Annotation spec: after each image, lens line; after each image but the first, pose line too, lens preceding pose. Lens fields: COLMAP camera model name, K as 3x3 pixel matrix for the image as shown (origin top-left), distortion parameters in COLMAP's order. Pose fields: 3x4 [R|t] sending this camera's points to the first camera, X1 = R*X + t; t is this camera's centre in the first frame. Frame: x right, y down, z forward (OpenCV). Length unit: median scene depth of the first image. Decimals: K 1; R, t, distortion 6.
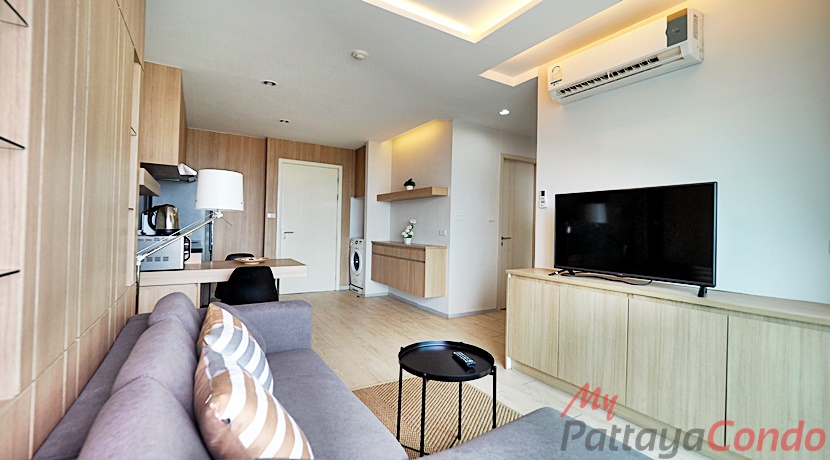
lens RADIAL K [[353.2, 0, 408.0], [0, 353.2, 225.6], [0, 0, 1]] dist [-0.001447, -0.000205]
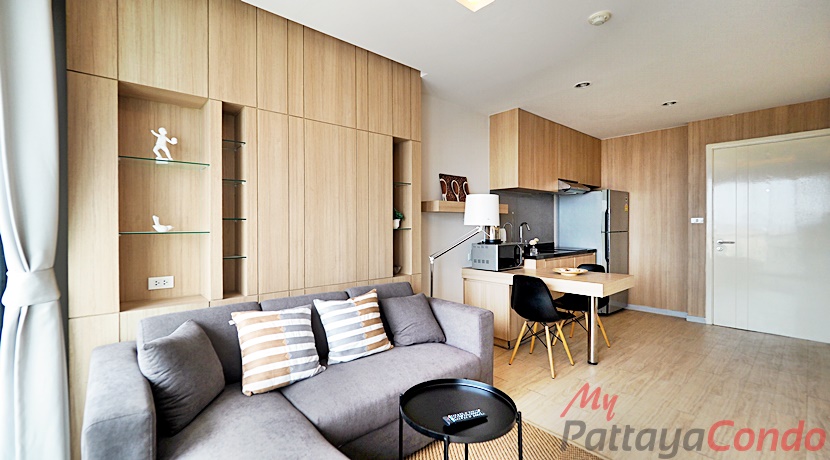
lens RADIAL K [[353.6, 0, 397.1], [0, 353.6, 223.4], [0, 0, 1]] dist [-0.015923, 0.000712]
pose [[0.167435, -0.024882, -0.985569, 0.265044], [0.010208, 0.999672, -0.023504, -0.010066], [0.985830, -0.006125, 0.167634, 0.213471]]
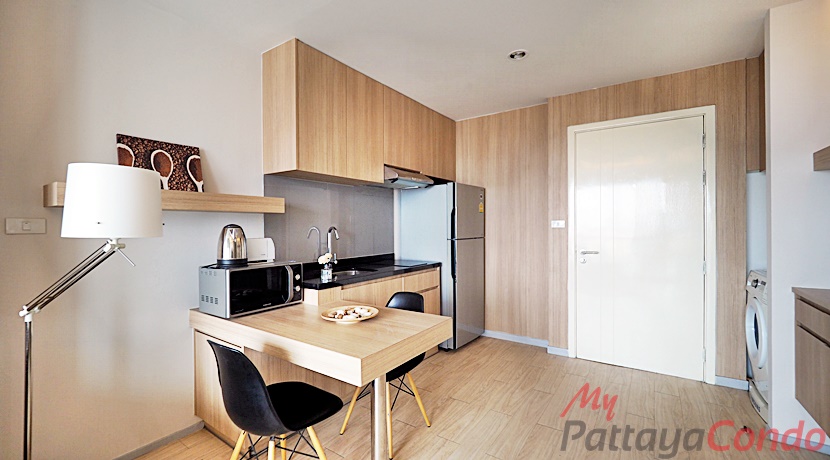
lens RADIAL K [[353.6, 0, 397.1], [0, 353.6, 223.4], [0, 0, 1]] dist [-0.015923, 0.000712]
pose [[0.402751, -0.031226, -0.914777, 0.057466], [0.017136, 0.999500, -0.026574, -0.017468], [0.915149, -0.004974, 0.403084, 0.499412]]
